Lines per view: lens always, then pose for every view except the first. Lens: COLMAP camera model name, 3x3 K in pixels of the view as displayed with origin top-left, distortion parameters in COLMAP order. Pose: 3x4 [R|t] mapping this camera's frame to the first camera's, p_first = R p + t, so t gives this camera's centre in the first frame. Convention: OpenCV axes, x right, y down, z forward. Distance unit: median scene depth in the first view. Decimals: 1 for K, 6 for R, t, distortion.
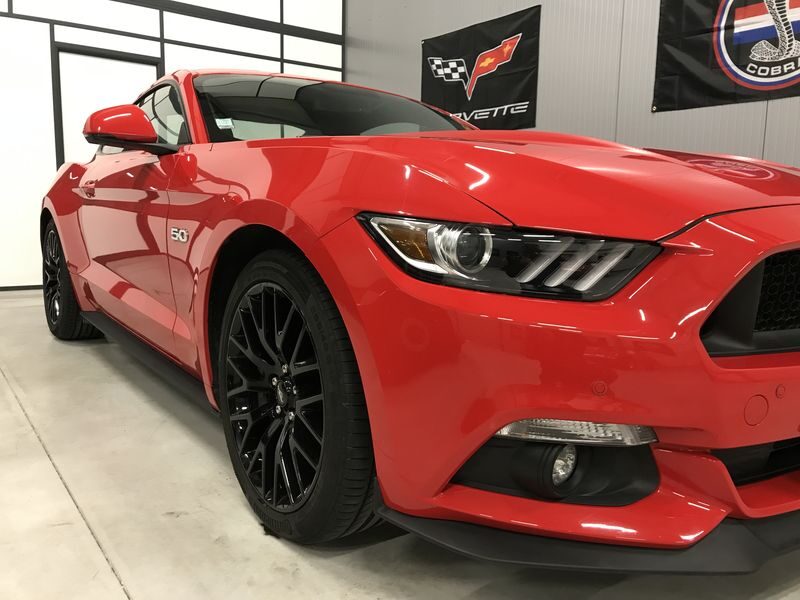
lens RADIAL K [[656.4, 0, 399.3], [0, 656.4, 296.9], [0, 0, 1]] dist [0.009115, 0.002915]
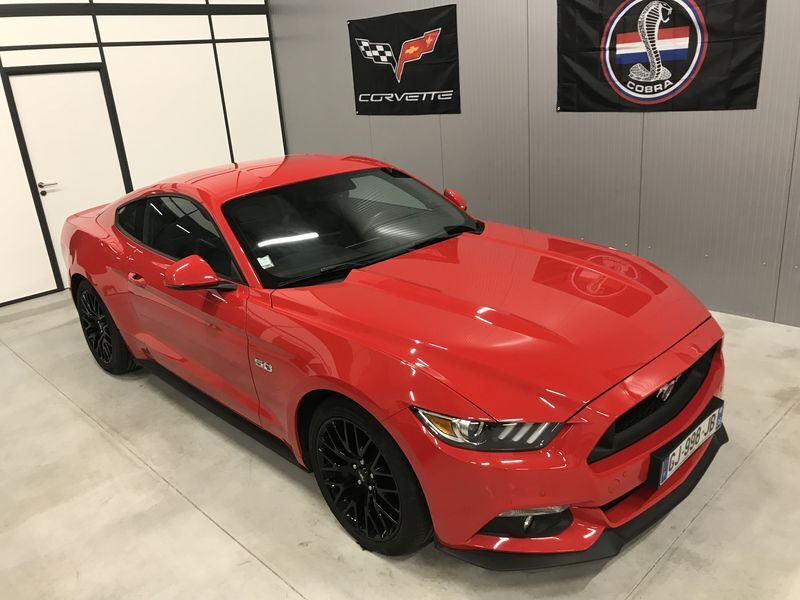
lens RADIAL K [[656.4, 0, 399.3], [0, 656.4, 296.9], [0, 0, 1]] dist [0.009115, 0.002915]
pose [[0.986347, -0.133842, 0.095950, -0.071547], [0.111775, 0.971977, 0.206801, -0.254169], [-0.120940, -0.193253, 0.973667, -0.234862]]
